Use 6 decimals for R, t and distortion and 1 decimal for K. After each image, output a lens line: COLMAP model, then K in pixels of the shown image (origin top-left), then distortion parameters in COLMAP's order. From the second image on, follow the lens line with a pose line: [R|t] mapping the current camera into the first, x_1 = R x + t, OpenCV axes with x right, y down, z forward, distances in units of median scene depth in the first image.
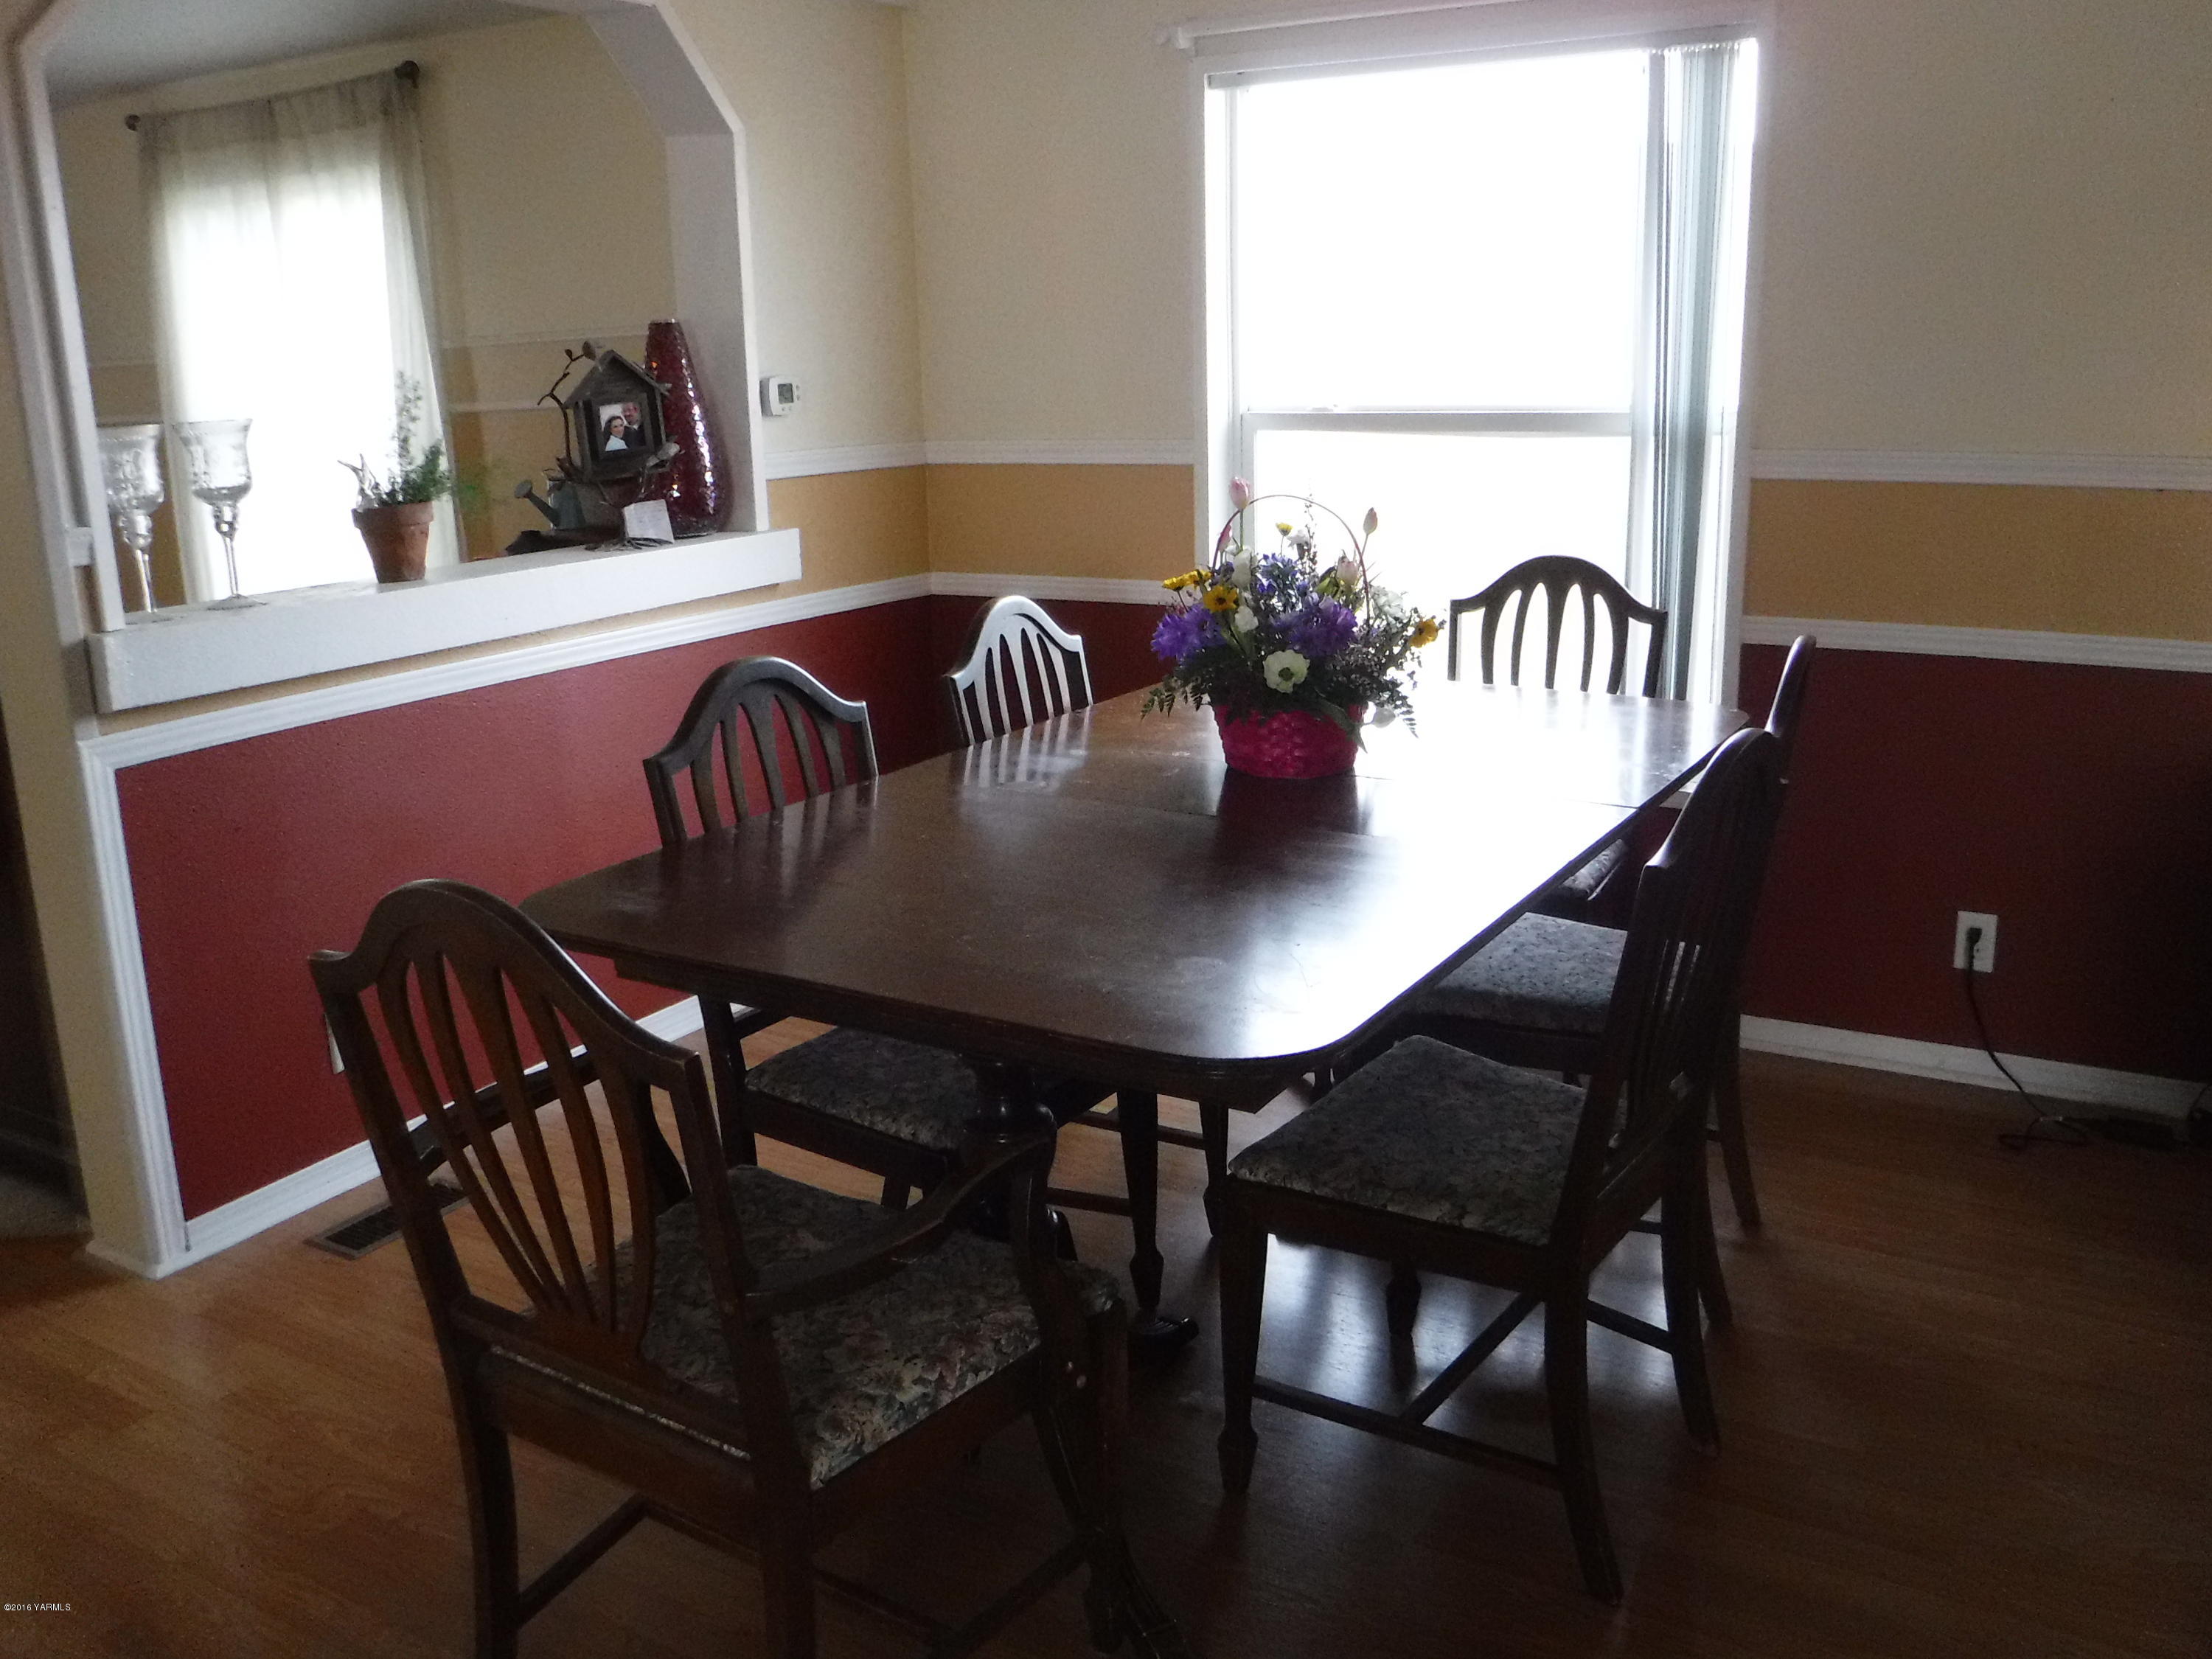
lens RADIAL K [[1868.5, 0, 1115.1], [0, 1868.5, 805.8], [0, 0, 1]] dist [-0.080446, 0.056397]
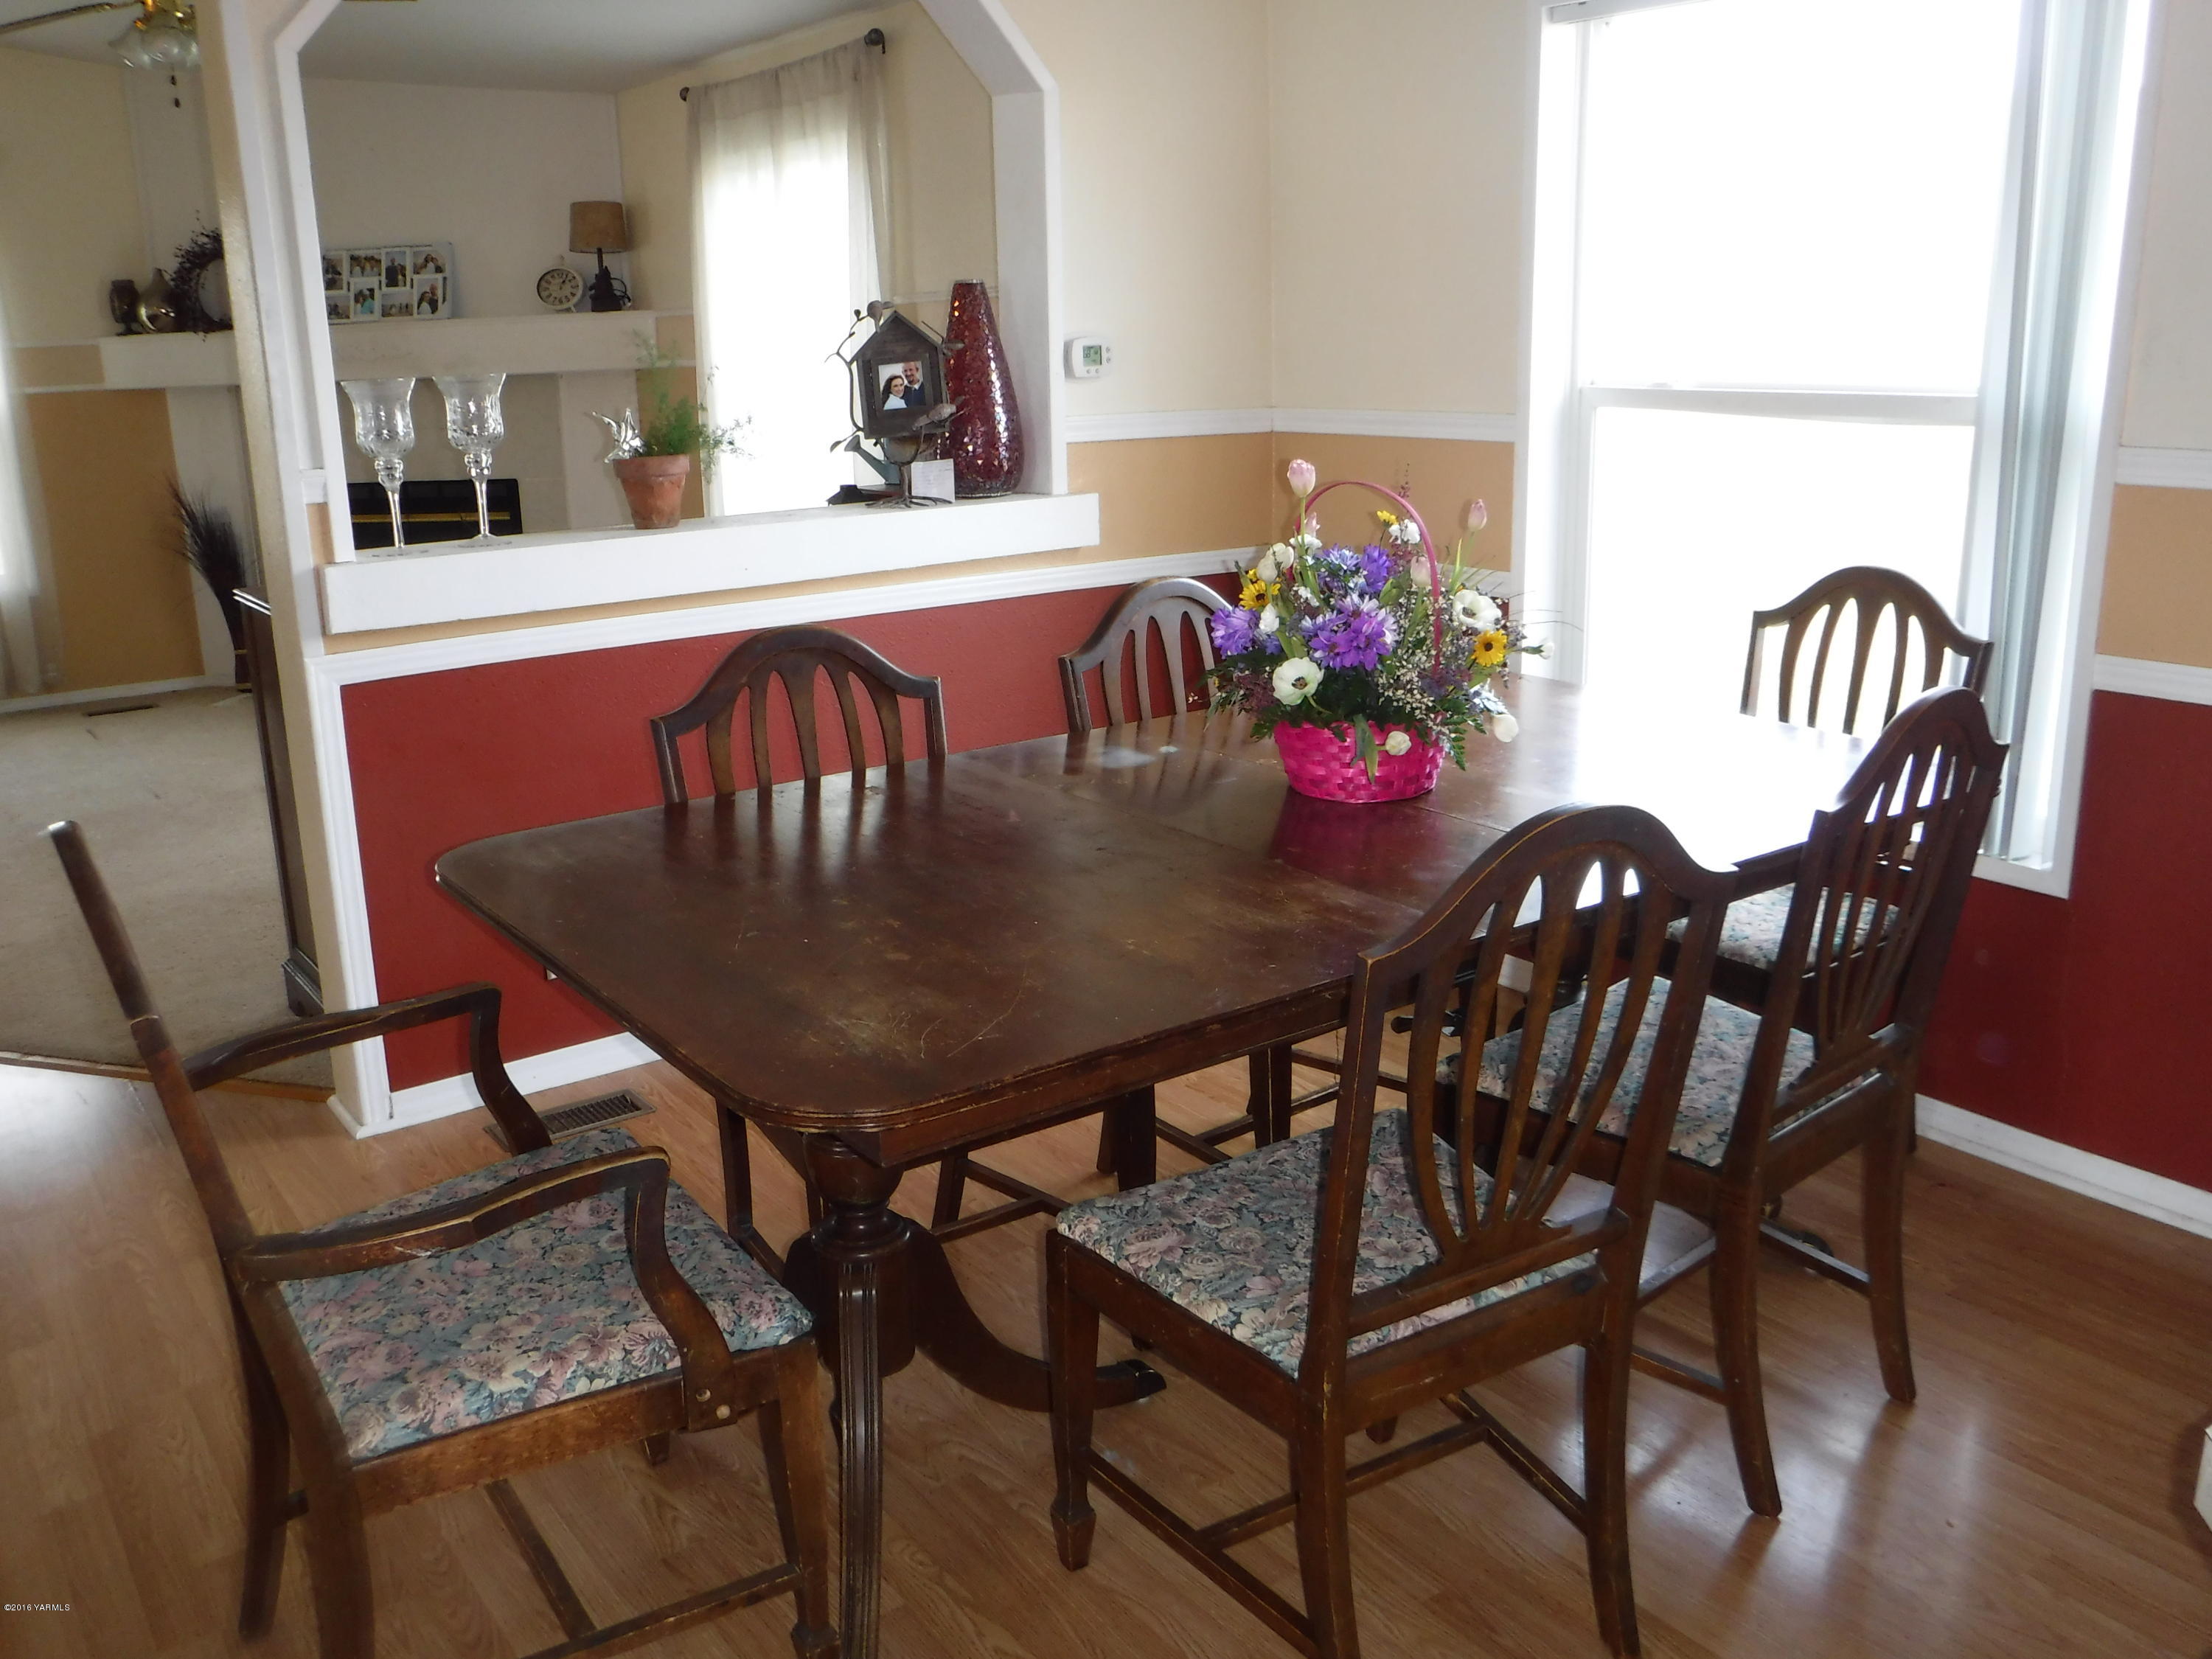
lens RADIAL K [[1868.5, 0, 1095.7], [0, 1868.5, 813.4], [0, 0, 1]] dist [-0.080446, 0.056397]
pose [[0.921912, 0.105368, -0.372796, 0.235007], [-0.094956, 0.994407, 0.046237, -0.028811], [0.375583, -0.007227, 0.926761, 0.092929]]
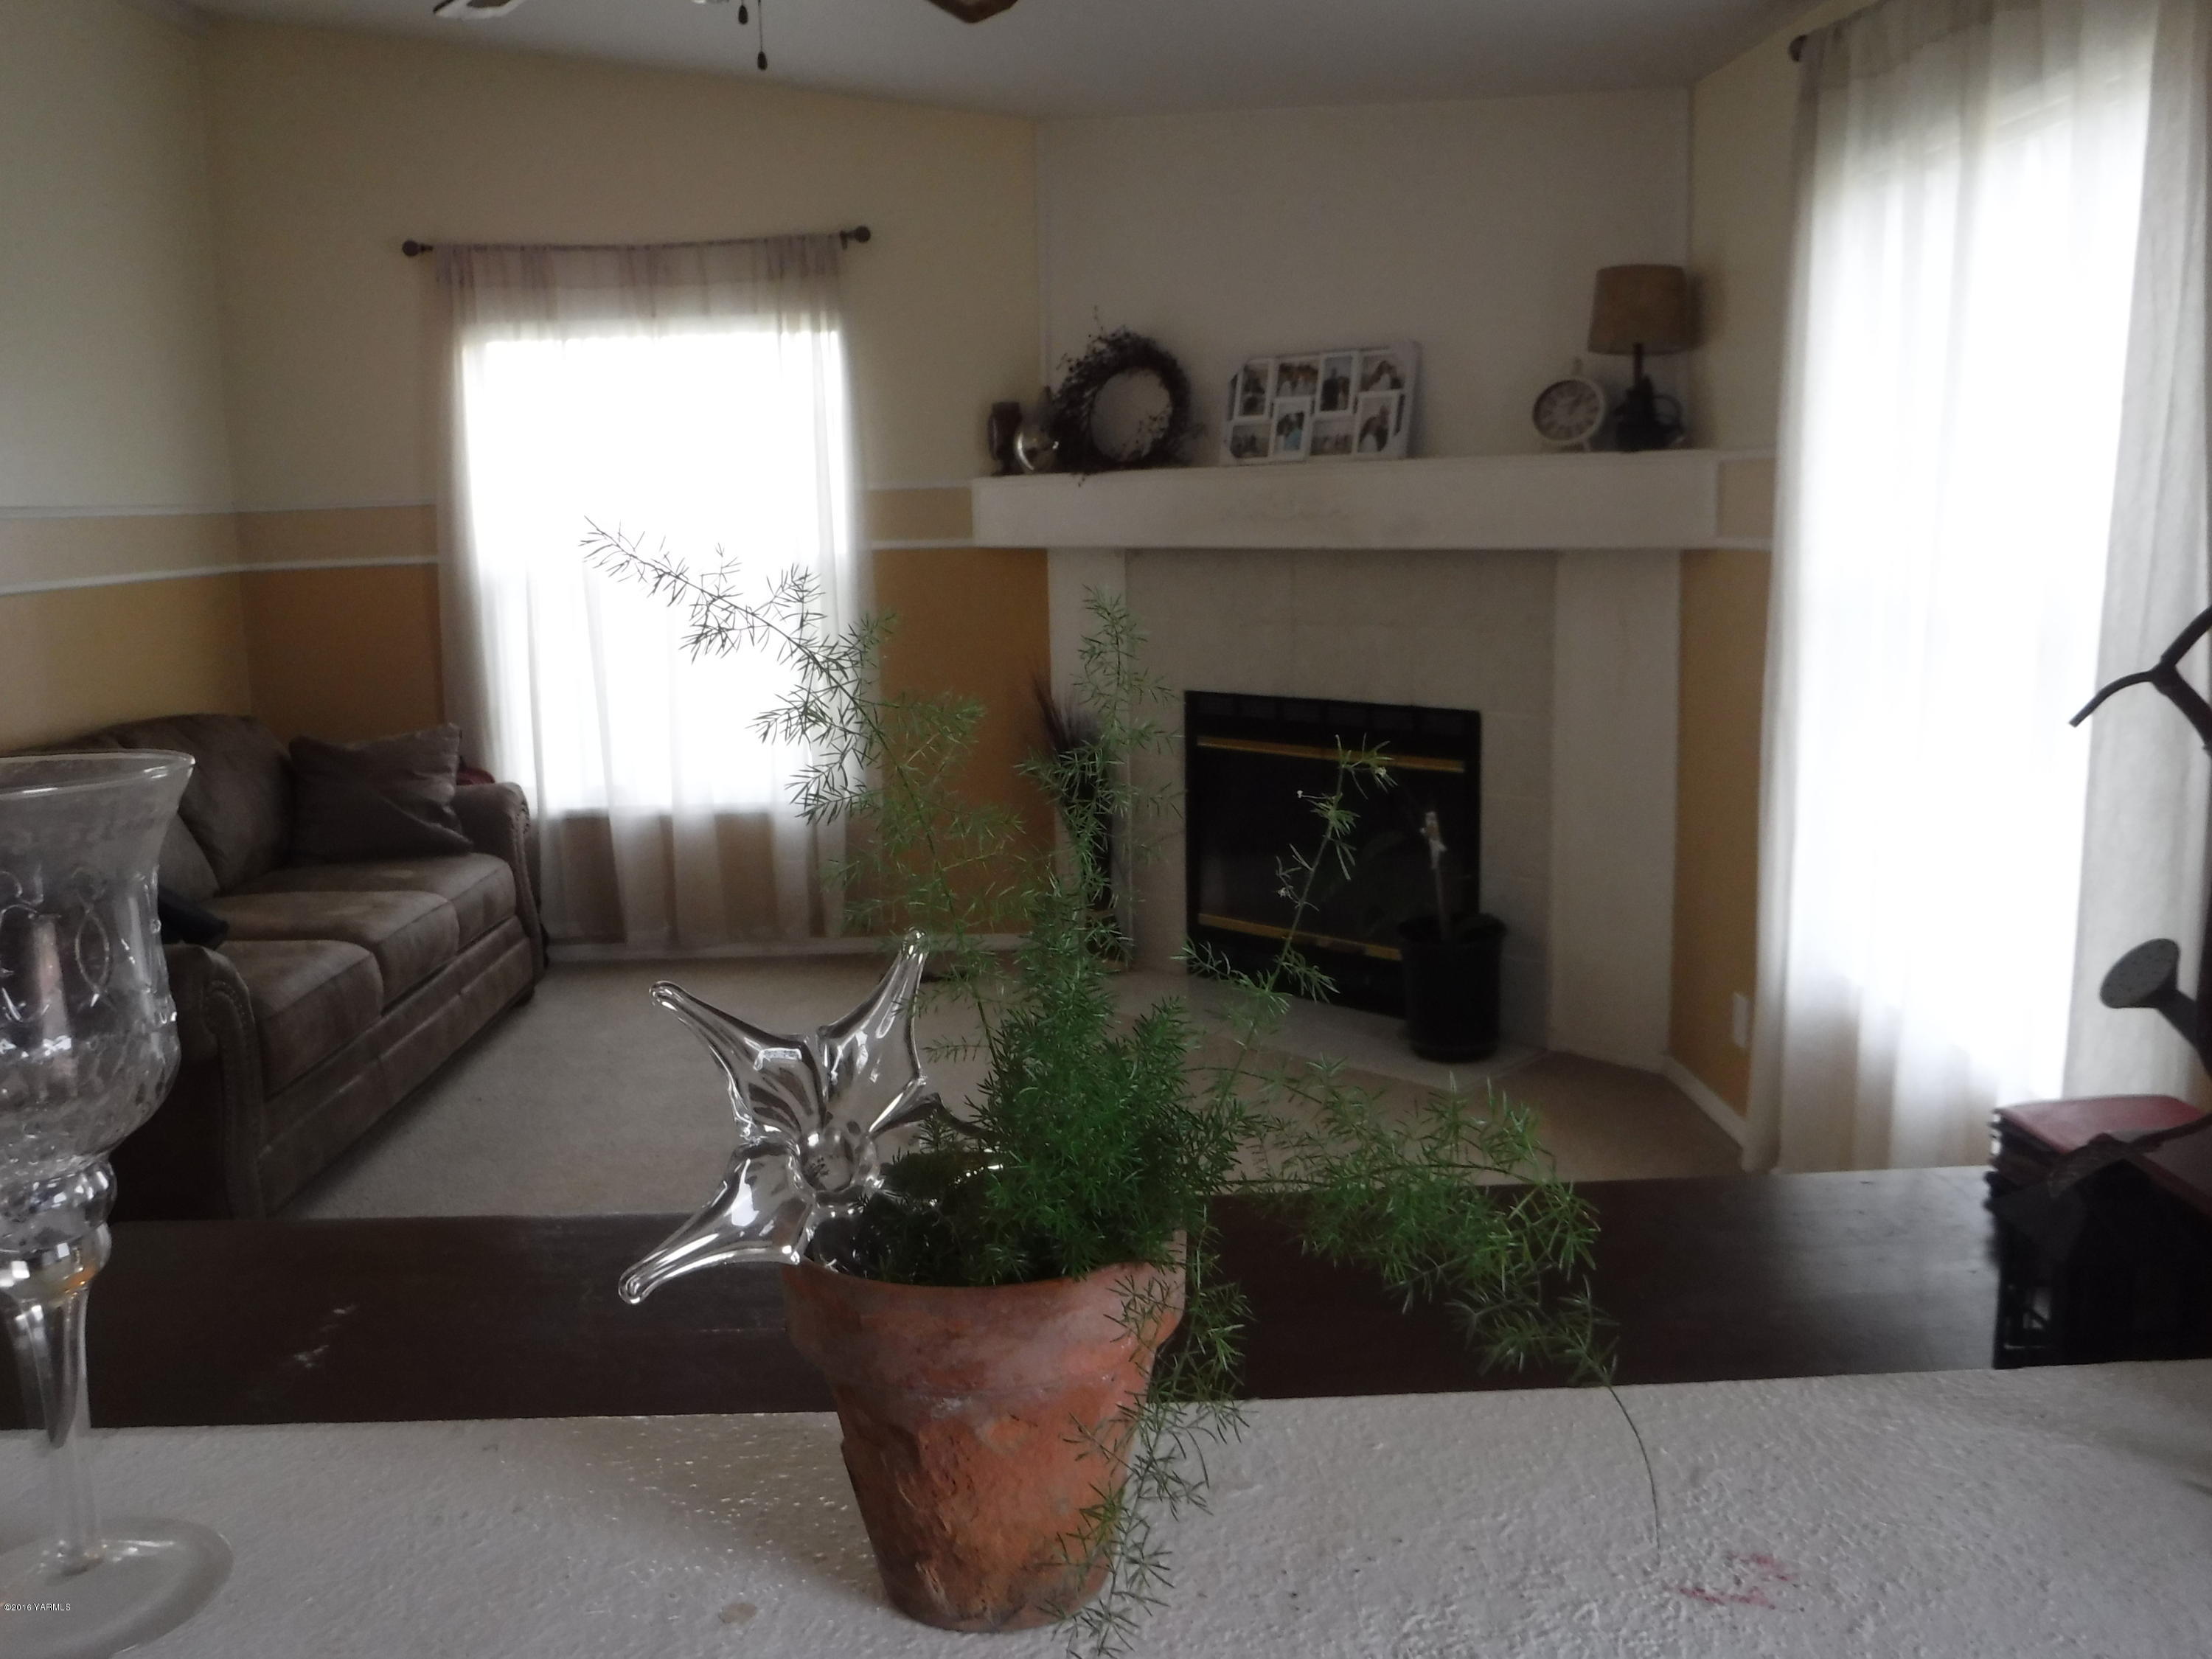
lens RADIAL K [[1868.5, 0, 1111.9], [0, 1868.5, 787.2], [0, 0, 1]] dist [-0.080446, 0.056397]
pose [[0.546973, 0.150201, -0.823566, -0.215467], [-0.194131, 0.979713, 0.049746, -0.201738], [0.814330, 0.132670, 0.565035, 0.809410]]
